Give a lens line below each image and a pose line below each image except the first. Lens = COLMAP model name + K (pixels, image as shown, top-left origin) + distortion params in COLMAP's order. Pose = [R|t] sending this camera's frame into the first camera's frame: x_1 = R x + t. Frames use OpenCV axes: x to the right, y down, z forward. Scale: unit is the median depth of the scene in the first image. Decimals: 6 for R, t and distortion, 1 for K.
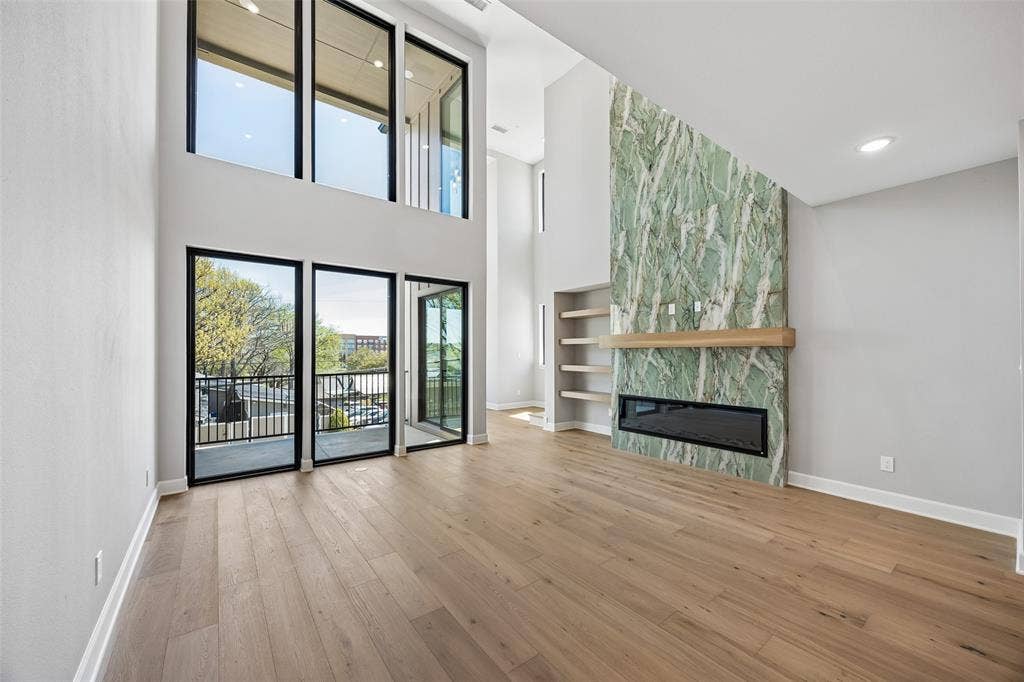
lens RADIAL K [[388.9, 0, 515.0], [0, 388.9, 351.4], [0, 0, 1]] dist [-0.006520, 0.000118]
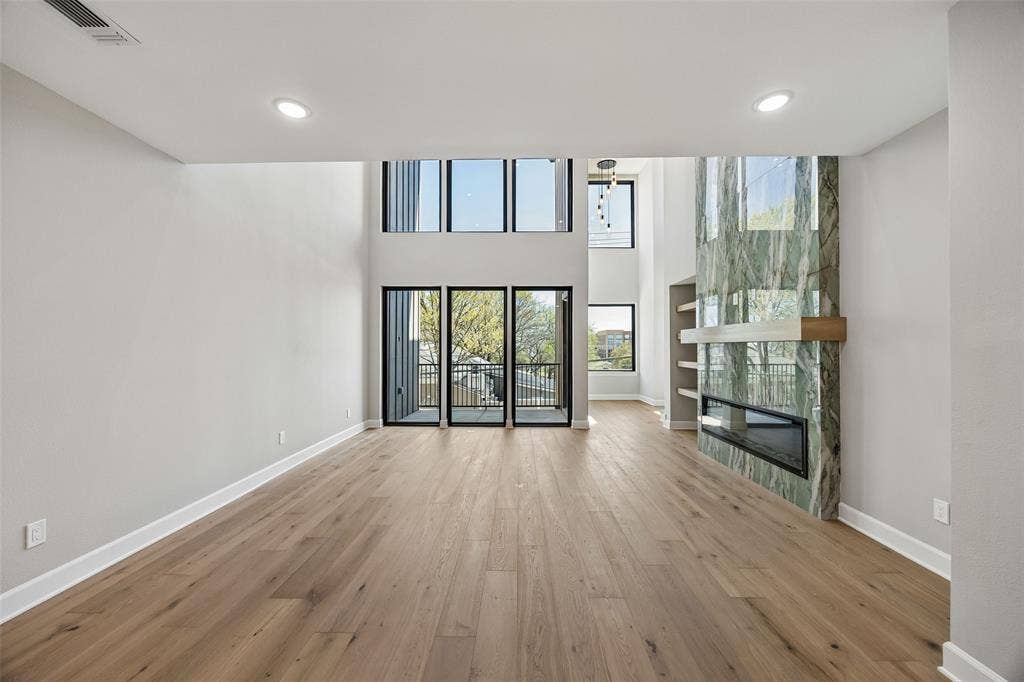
lens RADIAL K [[388.9, 0, 512.8], [0, 388.9, 343.6], [0, 0, 1]] dist [-0.006520, 0.000118]
pose [[0.786155, -0.005115, -0.618008, 0.662699], [0.000501, 0.999971, -0.007639, -0.001127], [0.618029, 0.005696, 0.786135, -0.007833]]
